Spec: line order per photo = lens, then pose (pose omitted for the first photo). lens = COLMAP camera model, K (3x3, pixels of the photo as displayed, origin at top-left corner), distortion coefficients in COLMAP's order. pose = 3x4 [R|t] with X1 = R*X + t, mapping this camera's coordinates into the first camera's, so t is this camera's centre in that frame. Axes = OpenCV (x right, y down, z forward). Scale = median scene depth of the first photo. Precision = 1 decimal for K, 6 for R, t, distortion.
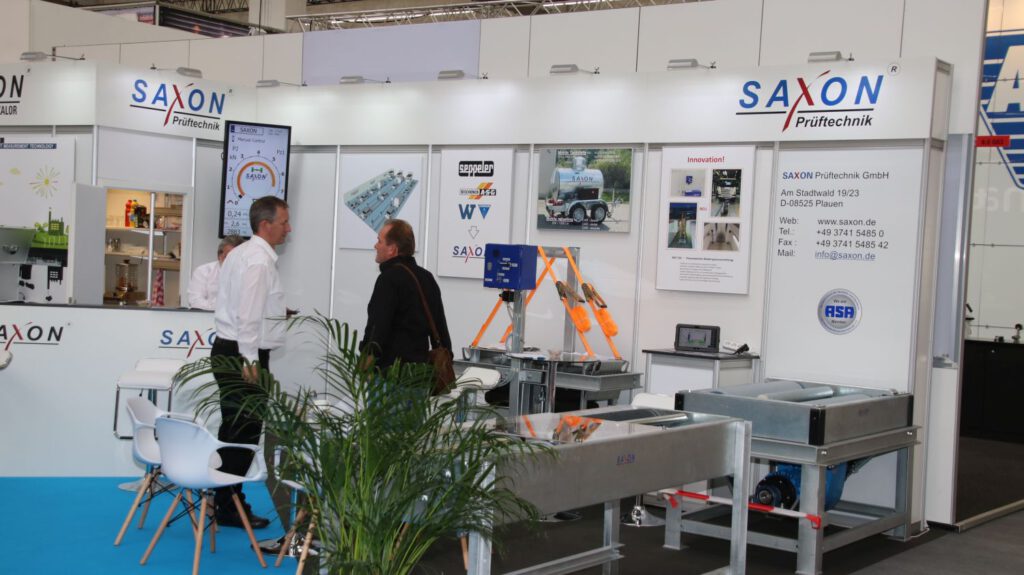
lens RADIAL K [[1182.3, 0, 505.5], [0, 1182.3, 288.5], [0, 0, 1]] dist [0.111741, 0.000000]
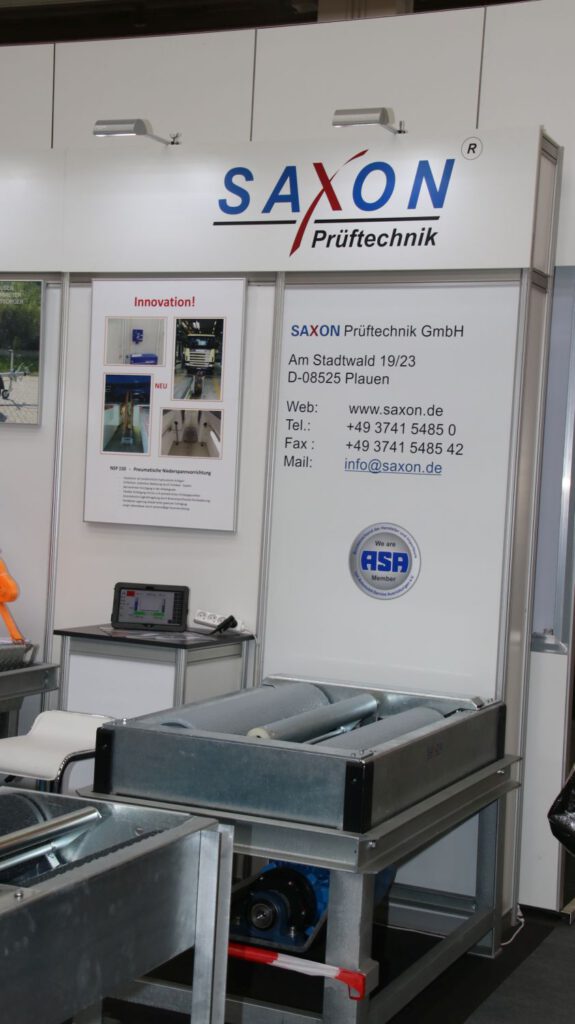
lens RADIAL K [[1459.7, 0, 286.4], [0, 1459.7, 514.2], [0, 0, 1]] dist [0.154917, 0.000000]
pose [[0.973767, -0.005088, 0.227490, 0.067250], [0.003024, 0.999951, 0.009423, -0.010935], [-0.227527, -0.008488, 0.973735, 0.303323]]
